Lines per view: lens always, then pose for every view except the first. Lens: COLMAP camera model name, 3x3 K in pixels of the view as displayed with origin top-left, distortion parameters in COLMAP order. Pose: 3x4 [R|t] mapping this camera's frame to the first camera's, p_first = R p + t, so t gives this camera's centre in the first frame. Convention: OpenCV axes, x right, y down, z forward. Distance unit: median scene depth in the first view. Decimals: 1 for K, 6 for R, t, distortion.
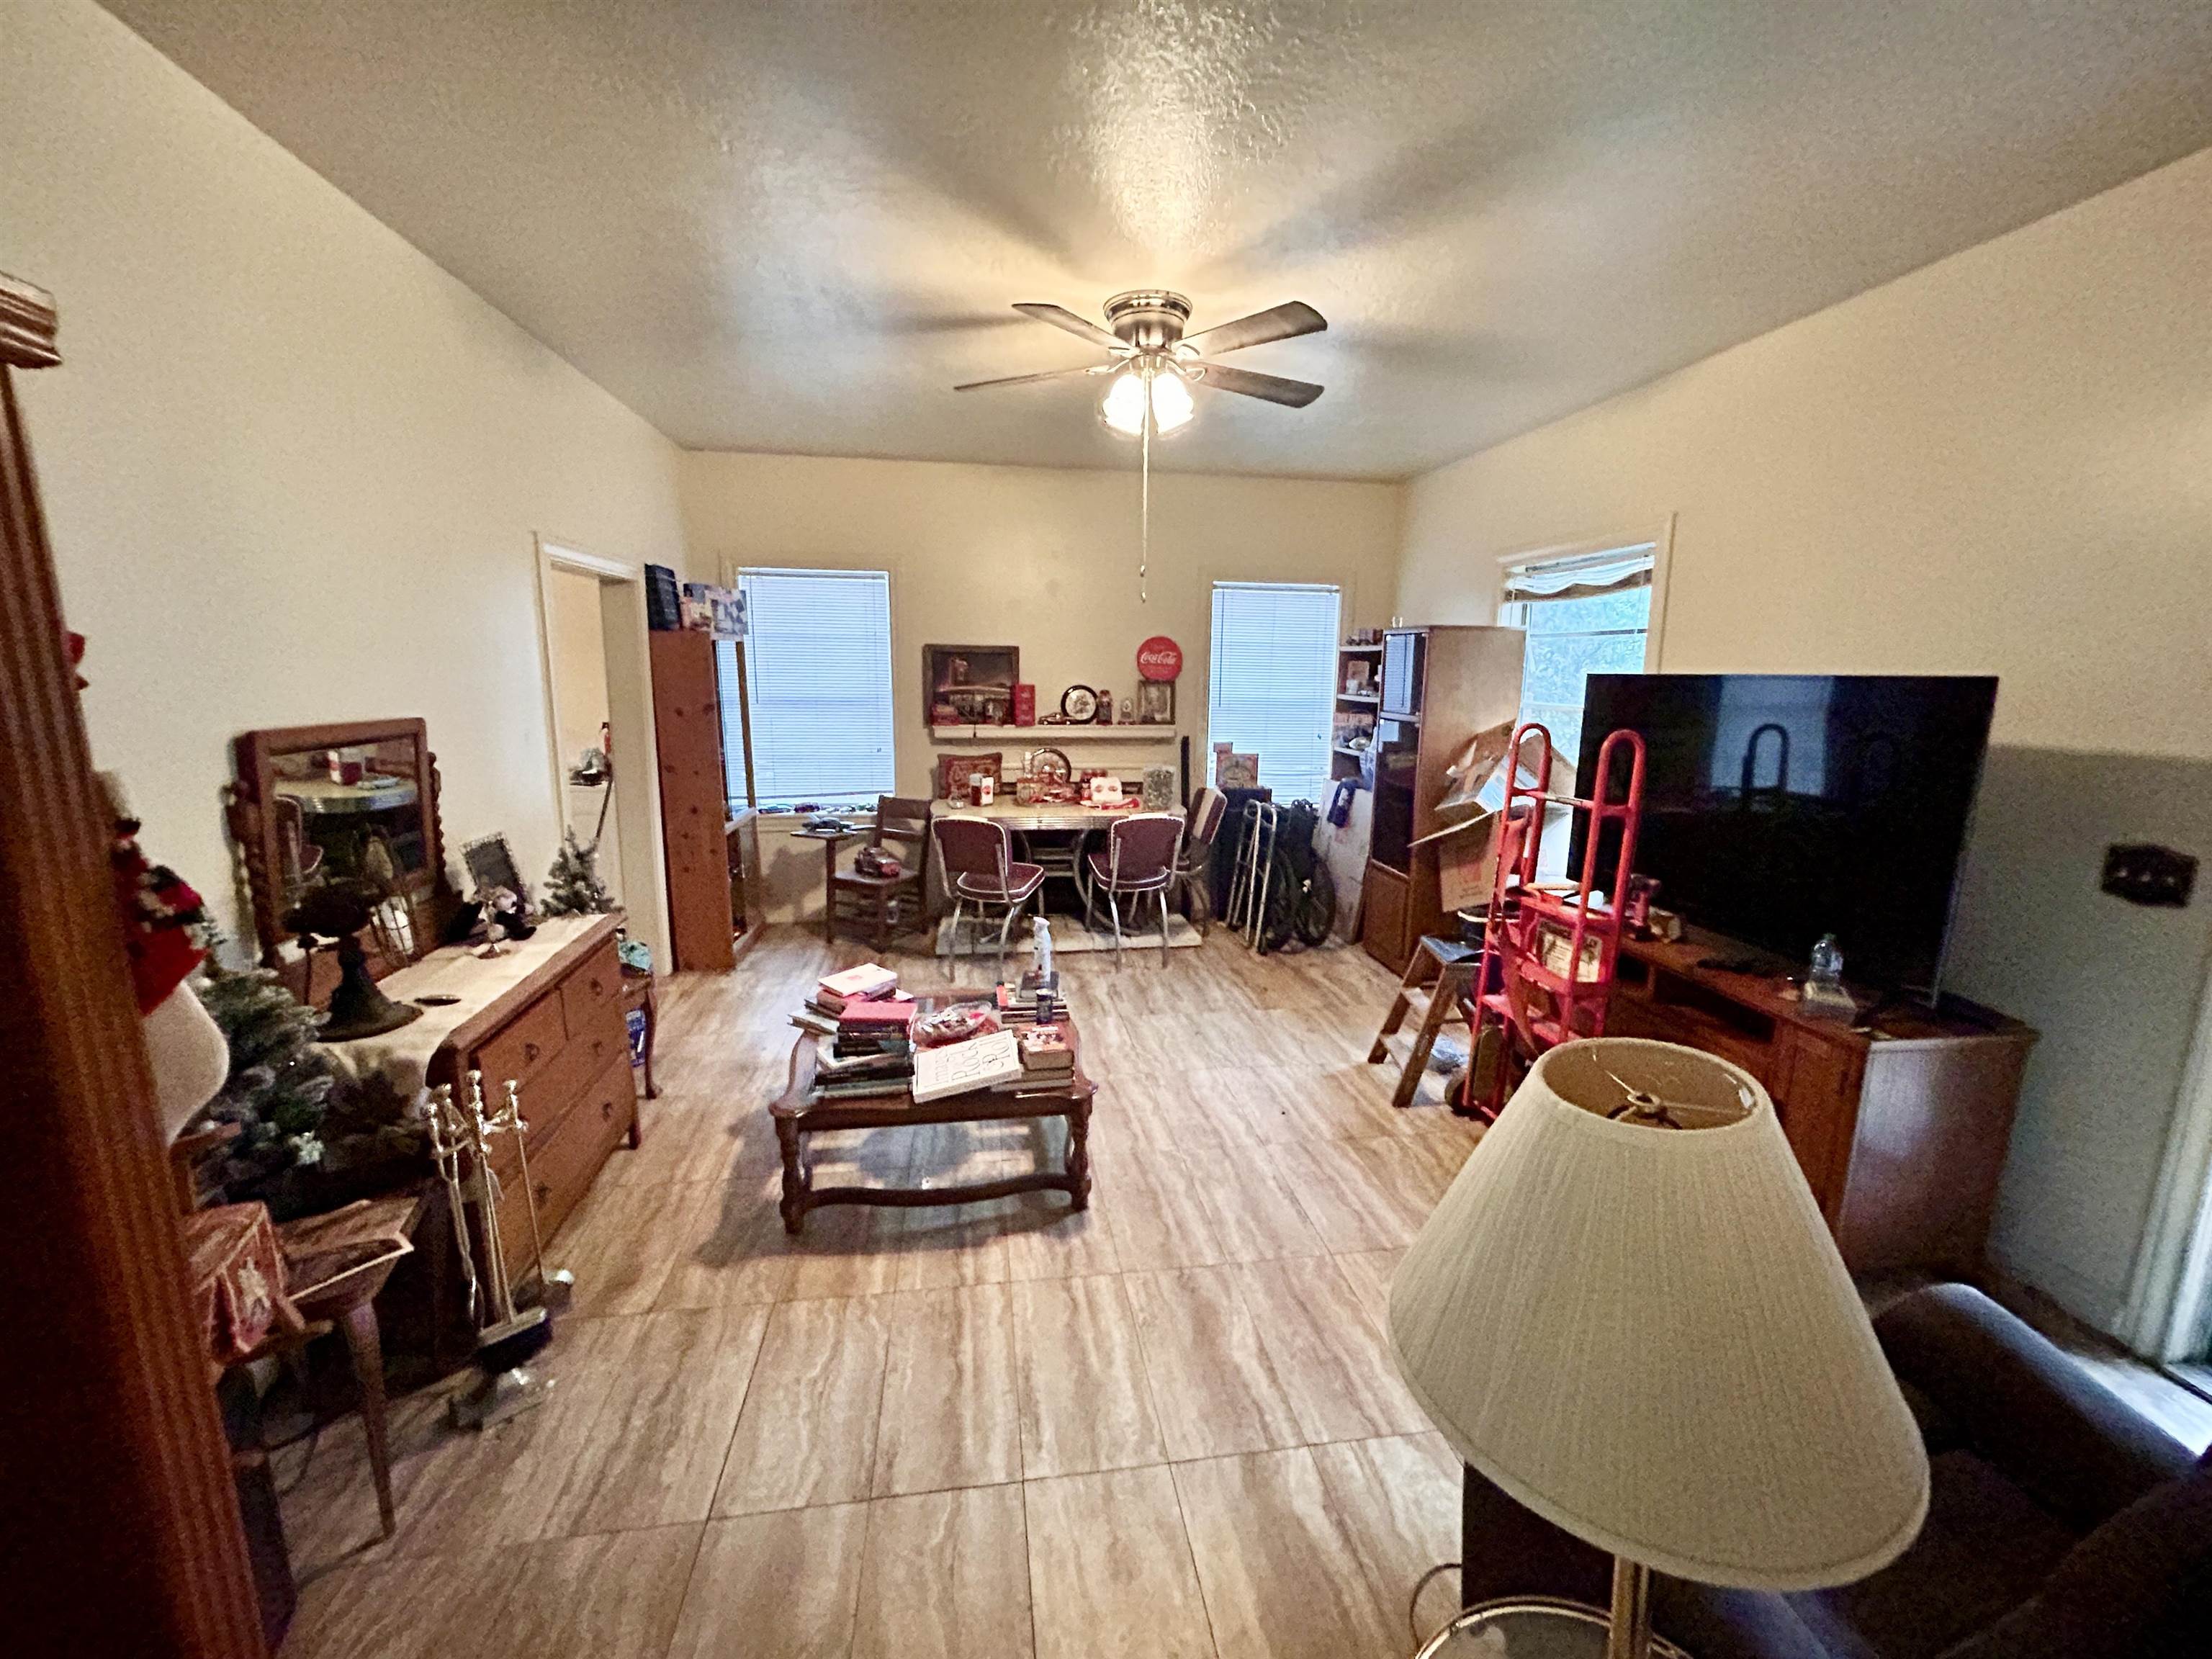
lens RADIAL K [[890.1, 0, 1115.7], [0, 890.1, 824.2], [0, 0, 1]] dist [-0.003550, 0.001554]
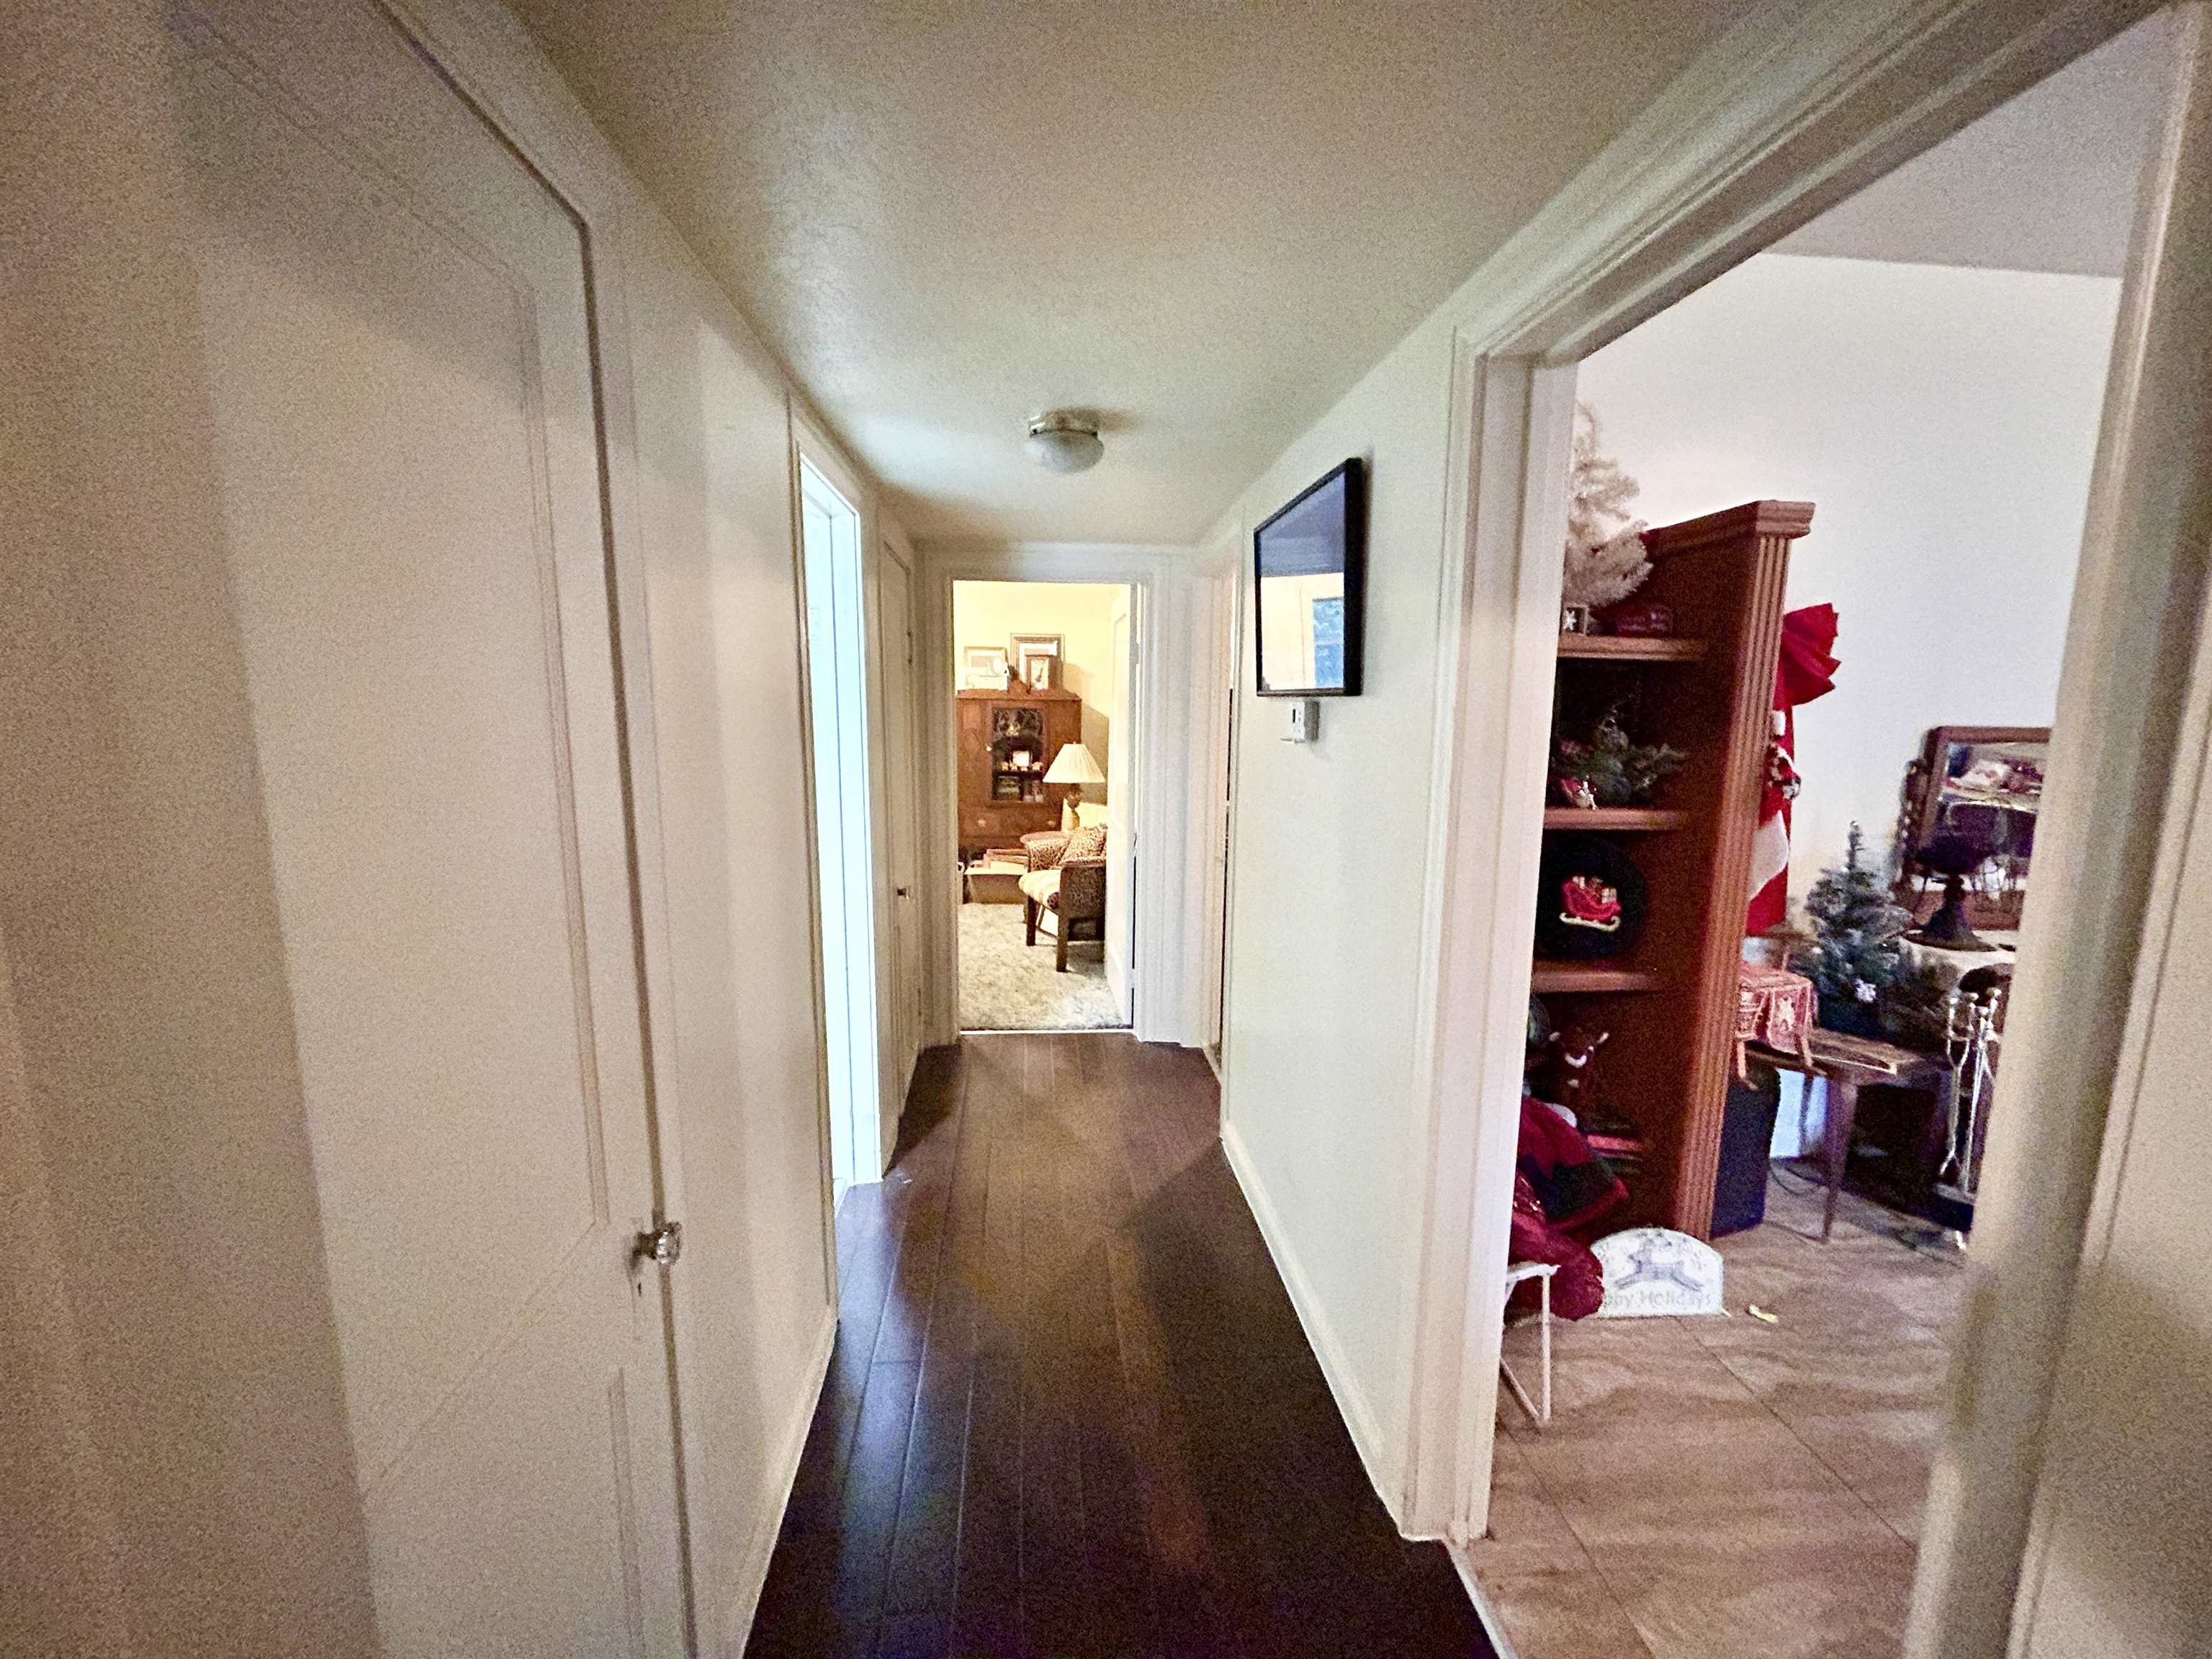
lens RADIAL K [[890.1, 0, 1099.8], [0, 890.1, 824.6], [0, 0, 1]] dist [-0.003550, 0.001554]
pose [[-0.085452, 0.128190, -0.988061, 0.446226], [-0.189053, 0.971587, 0.142402, 0.077813], [0.978242, 0.198964, -0.058790, -0.169259]]
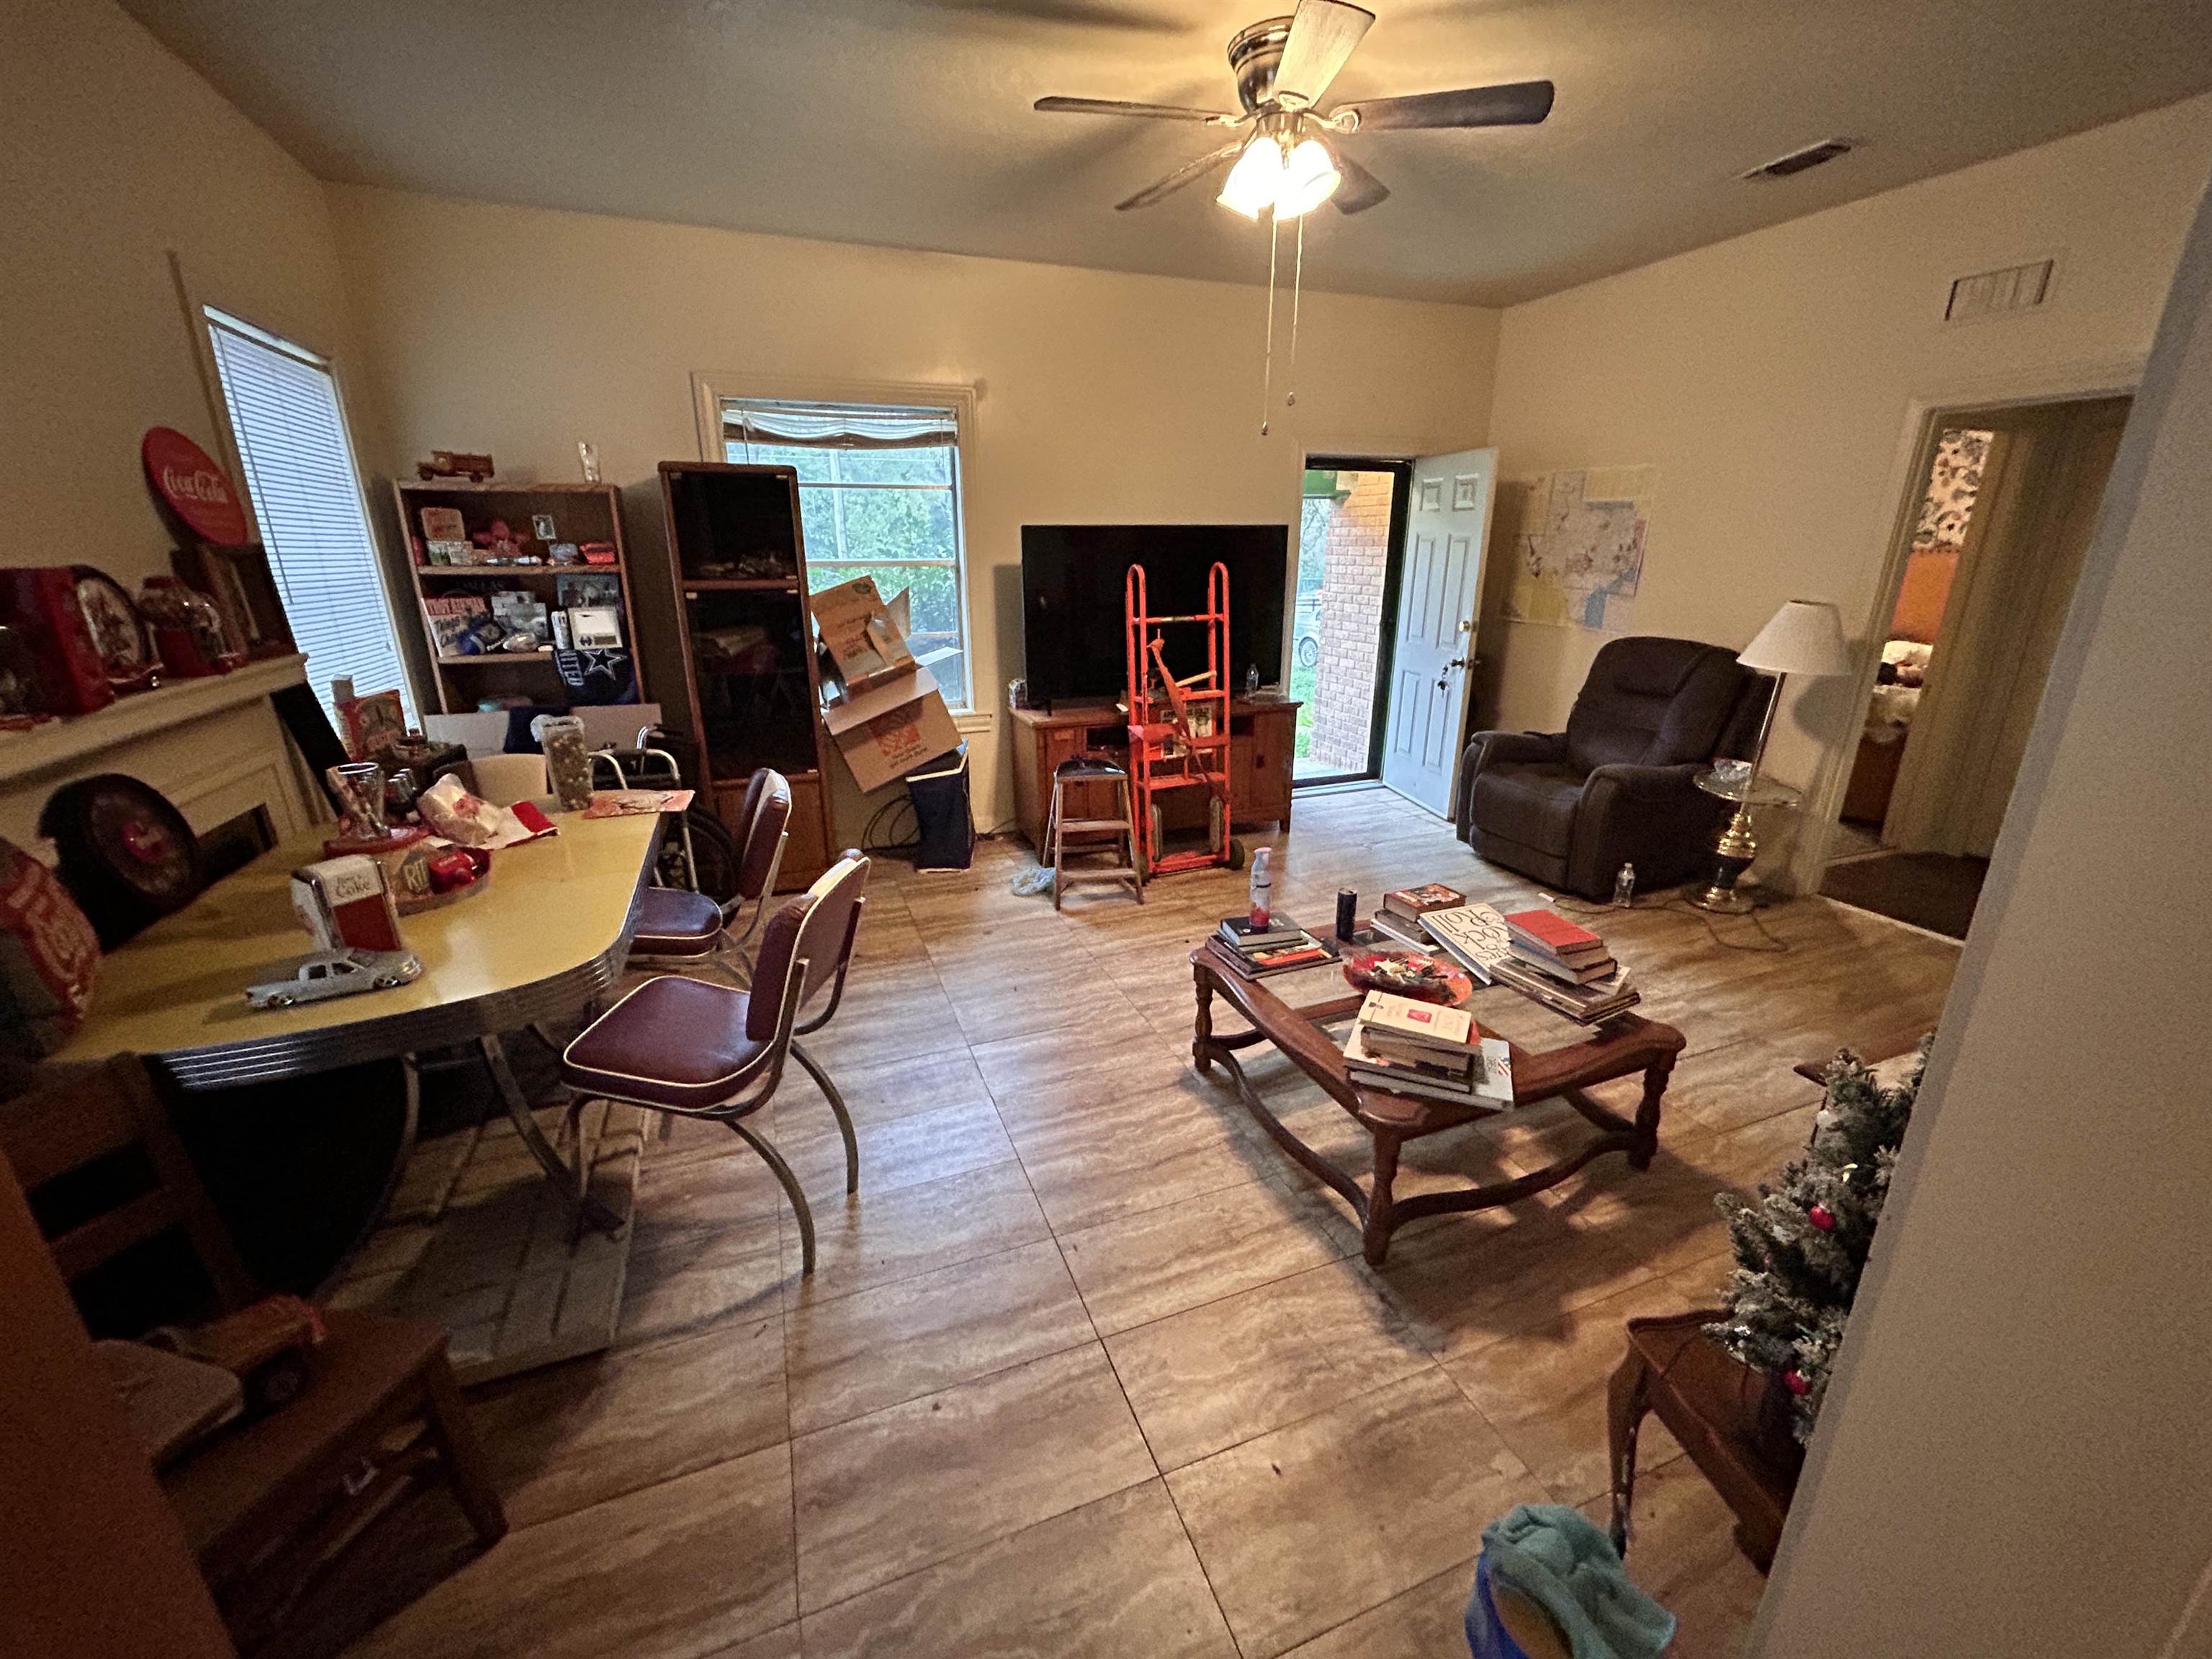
lens RADIAL K [[890.1, 0, 1102.2], [0, 890.1, 828.5], [0, 0, 1]] dist [-0.003550, 0.001554]
pose [[-0.206683, -0.311245, 0.927582, -0.954764], [0.174924, 0.921023, 0.348021, -0.250703], [-0.962644, 0.234186, -0.135916, 1.537434]]
